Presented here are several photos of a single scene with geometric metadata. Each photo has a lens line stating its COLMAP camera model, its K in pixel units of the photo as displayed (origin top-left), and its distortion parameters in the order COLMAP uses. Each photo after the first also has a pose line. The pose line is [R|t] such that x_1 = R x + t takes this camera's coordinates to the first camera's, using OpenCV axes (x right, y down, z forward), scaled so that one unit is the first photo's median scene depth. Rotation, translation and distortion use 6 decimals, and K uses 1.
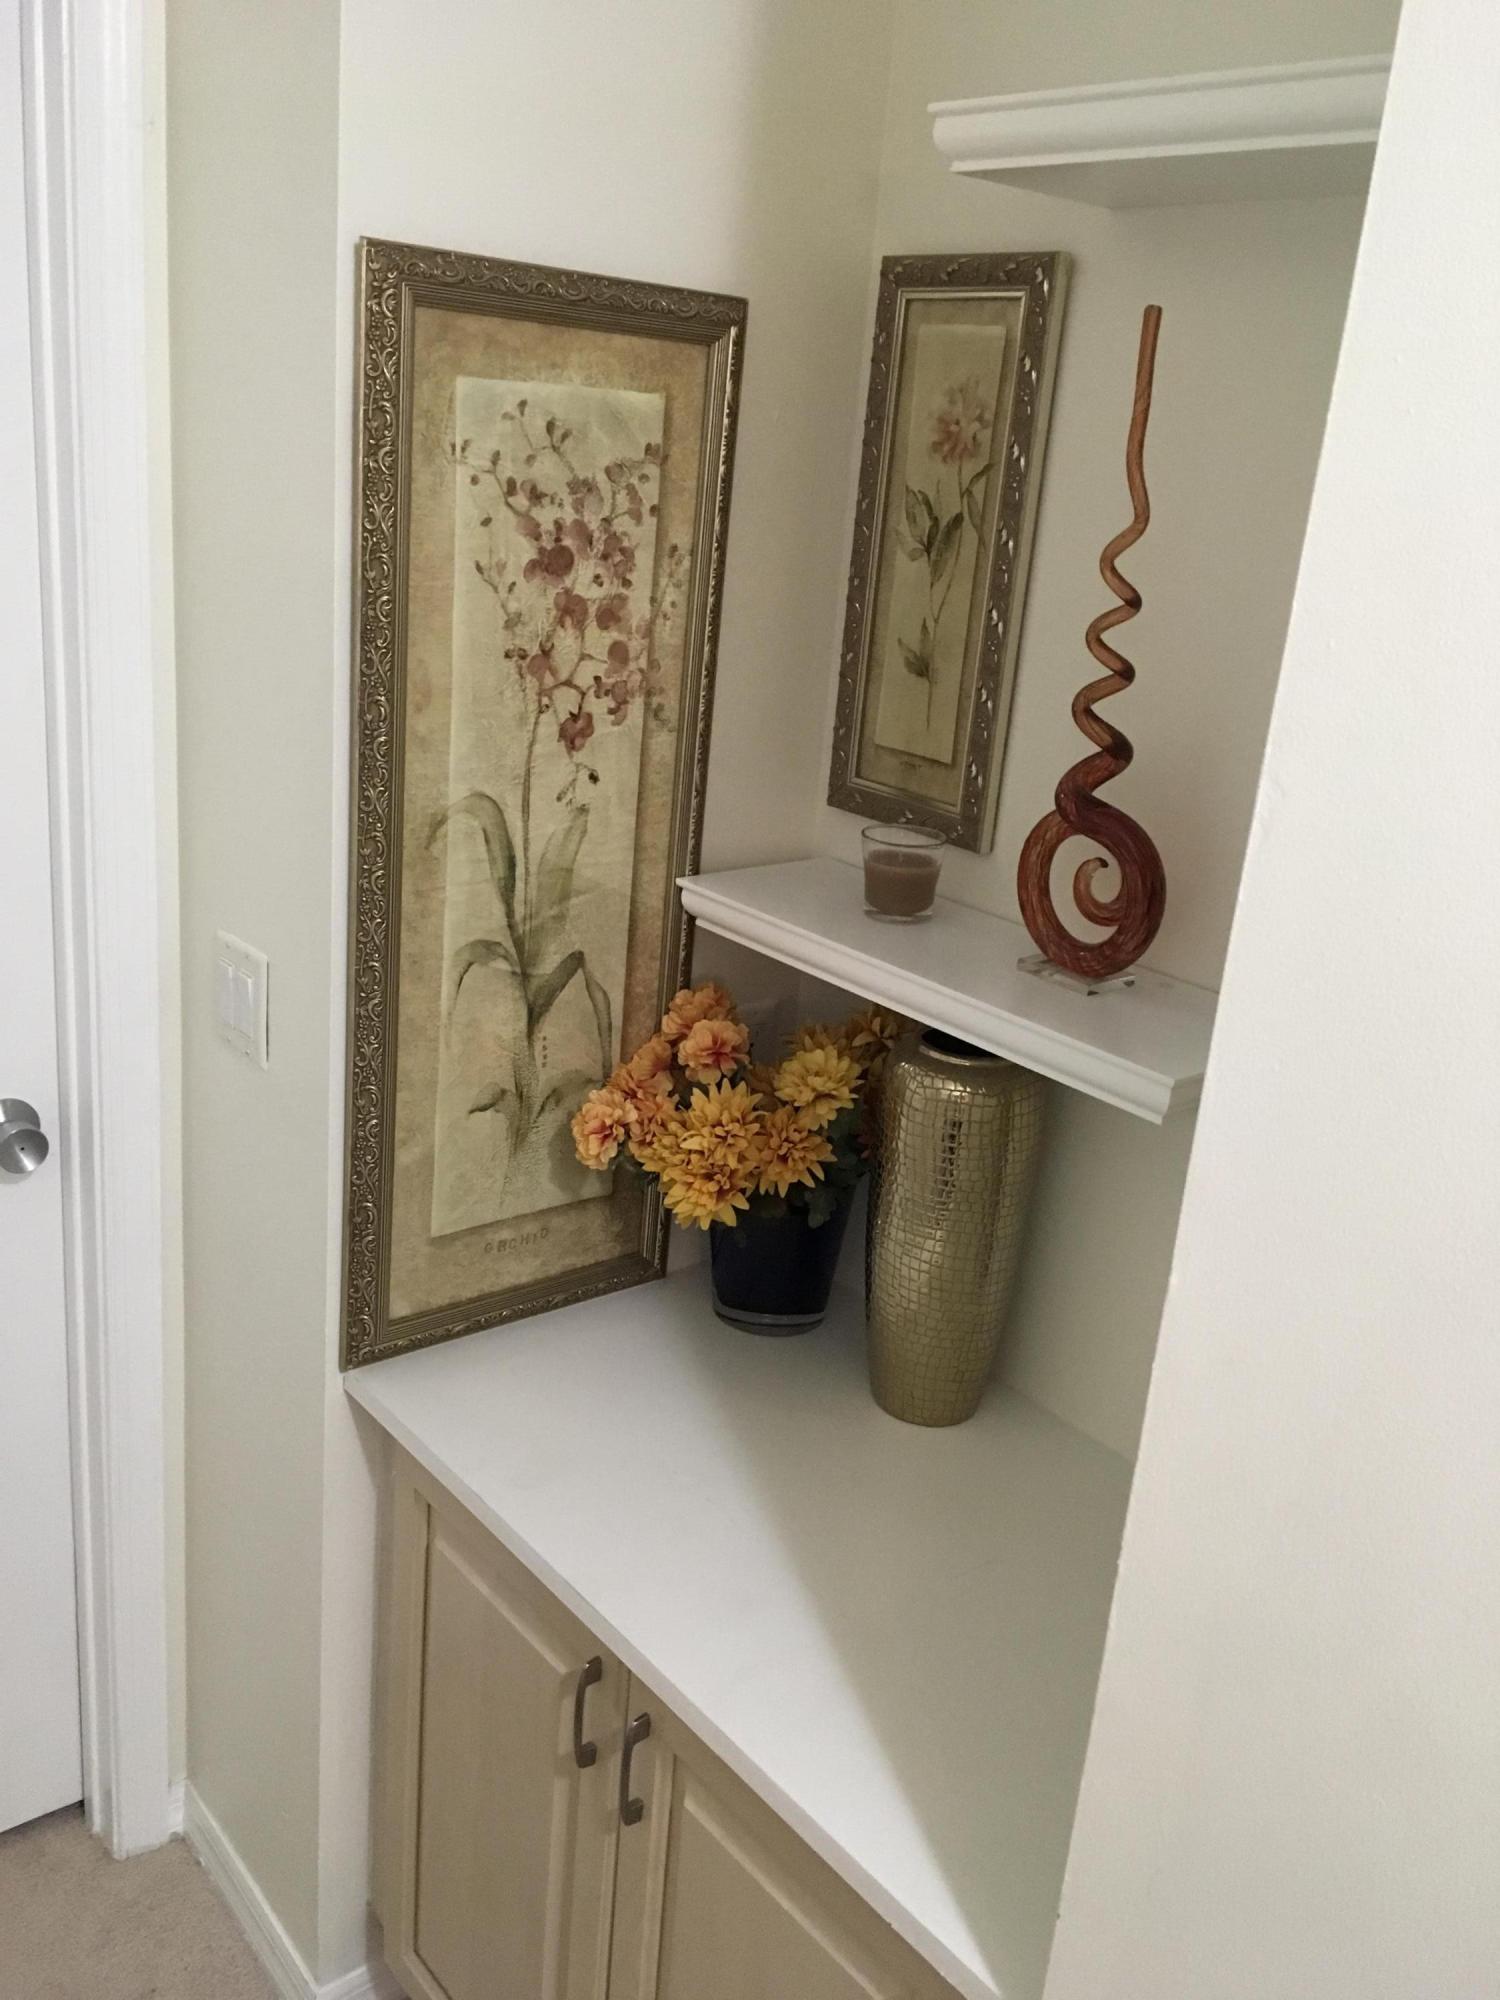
lens RADIAL K [[1702.4, 0, 751.1], [0, 1702.4, 997.0], [0, 0, 1]] dist [0.066678, -0.088261]
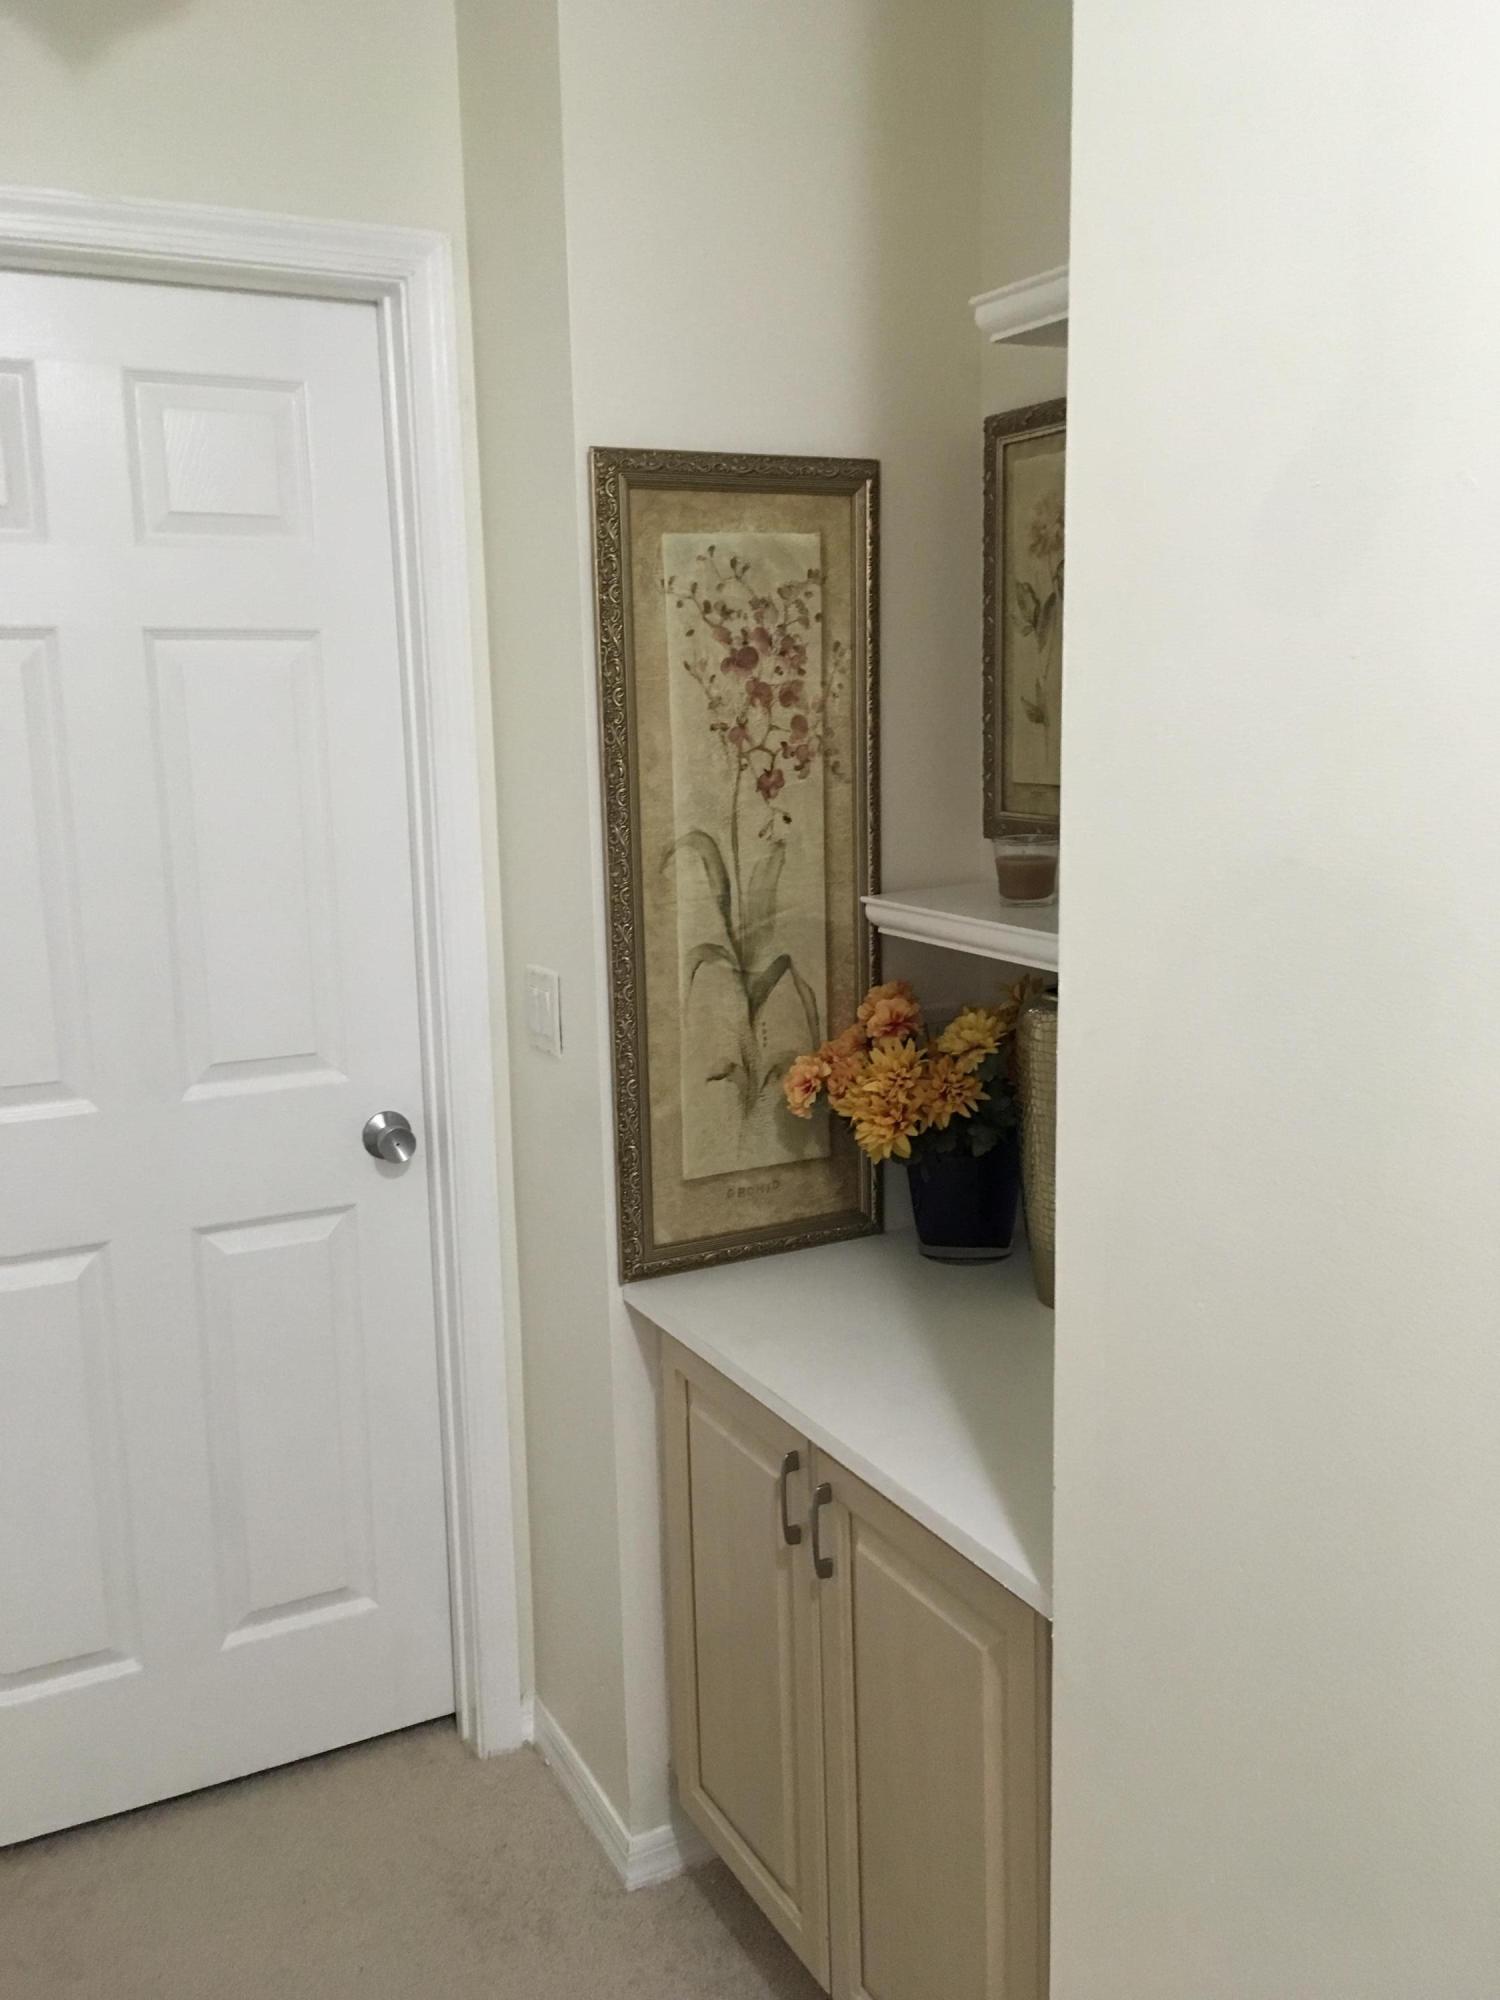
lens RADIAL K [[1702.4, 0, 750.2], [0, 1702.4, 993.8], [0, 0, 1]] dist [0.066678, -0.088261]
pose [[0.972618, -0.070519, -0.221454, 0.163058], [0.038496, 0.988576, -0.145723, 0.196908], [0.229201, 0.133208, 0.964221, -0.262914]]
